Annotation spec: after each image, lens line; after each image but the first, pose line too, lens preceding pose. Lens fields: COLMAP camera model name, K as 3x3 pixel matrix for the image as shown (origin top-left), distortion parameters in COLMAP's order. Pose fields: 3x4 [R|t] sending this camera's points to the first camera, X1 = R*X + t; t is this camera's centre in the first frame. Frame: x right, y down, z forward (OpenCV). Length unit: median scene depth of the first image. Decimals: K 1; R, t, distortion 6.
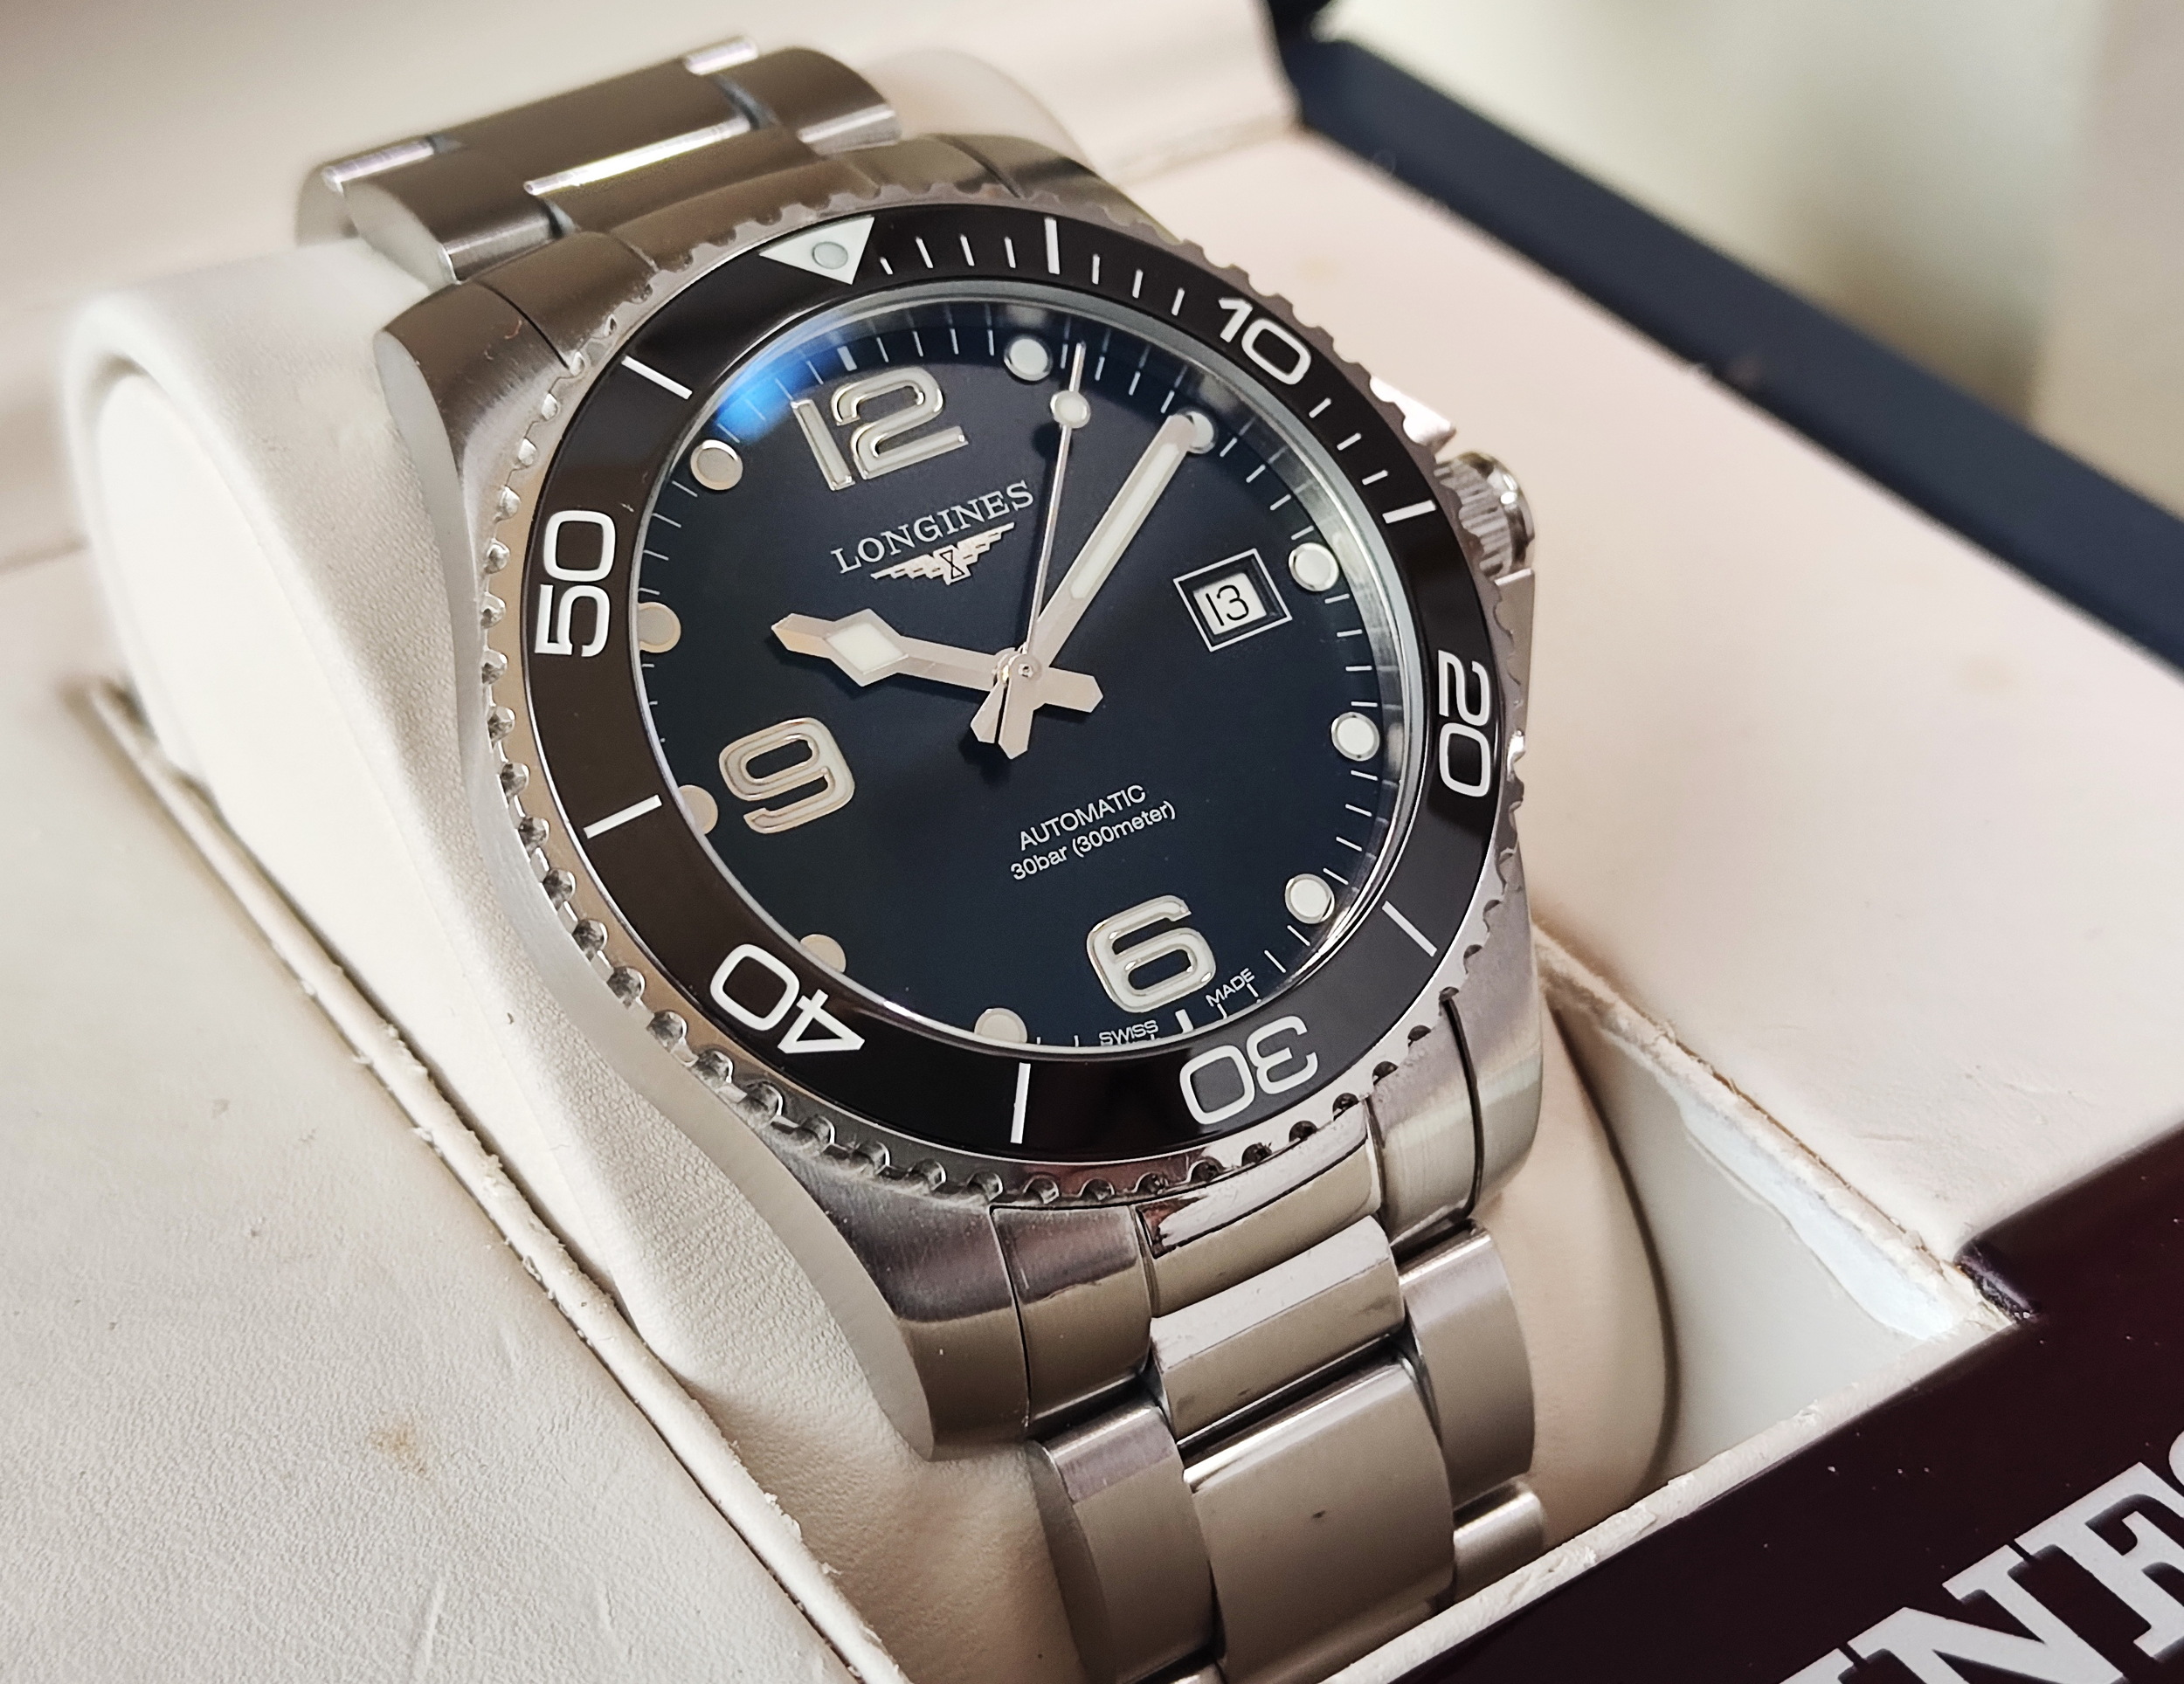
lens RADIAL K [[1635.0, 0, 1091.4], [0, 1635.0, 841.3], [0, 0, 1]] dist [-0.003080, 0.000145]
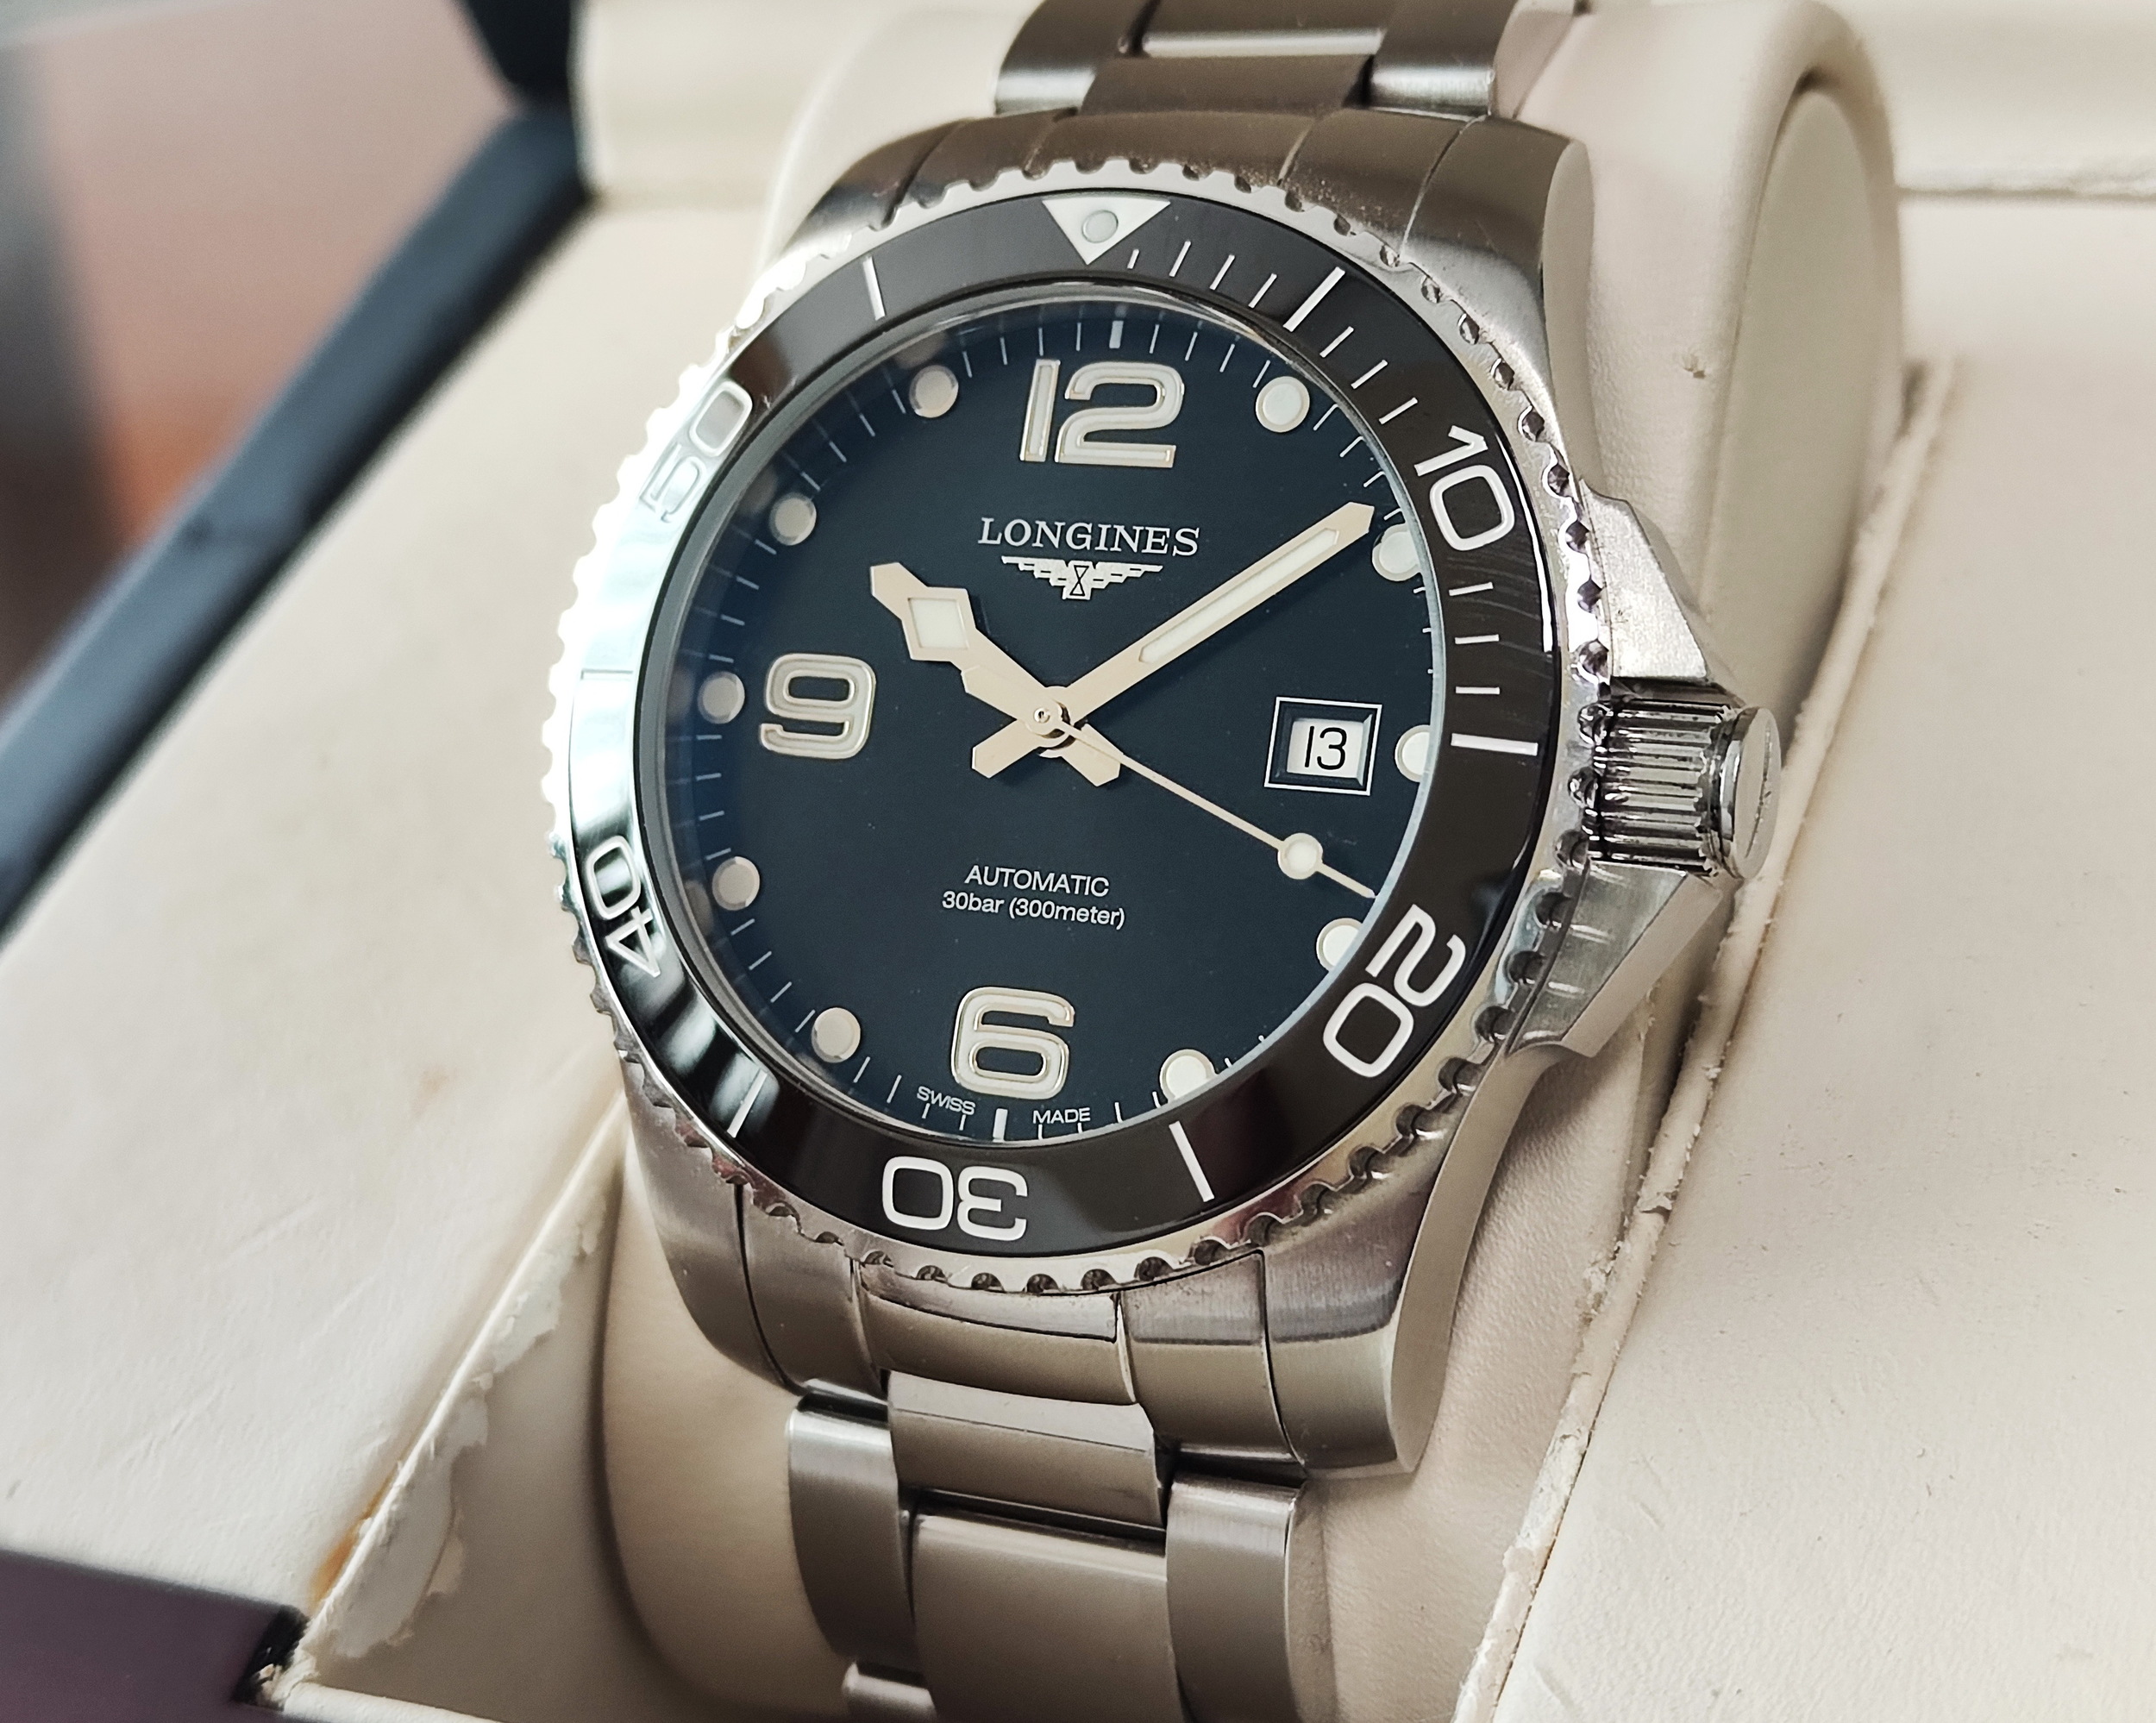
lens RADIAL K [[1676.5, 0, 1074.7], [0, 1676.5, 912.8], [0, 0, 1]] dist [-0.009081, 0.000309]
pose [[0.806426, 0.476537, -0.350128, 0.358311], [-0.437640, 0.879154, 0.188574, -0.190224], [0.397679, 0.001159, 0.917524, 0.114910]]
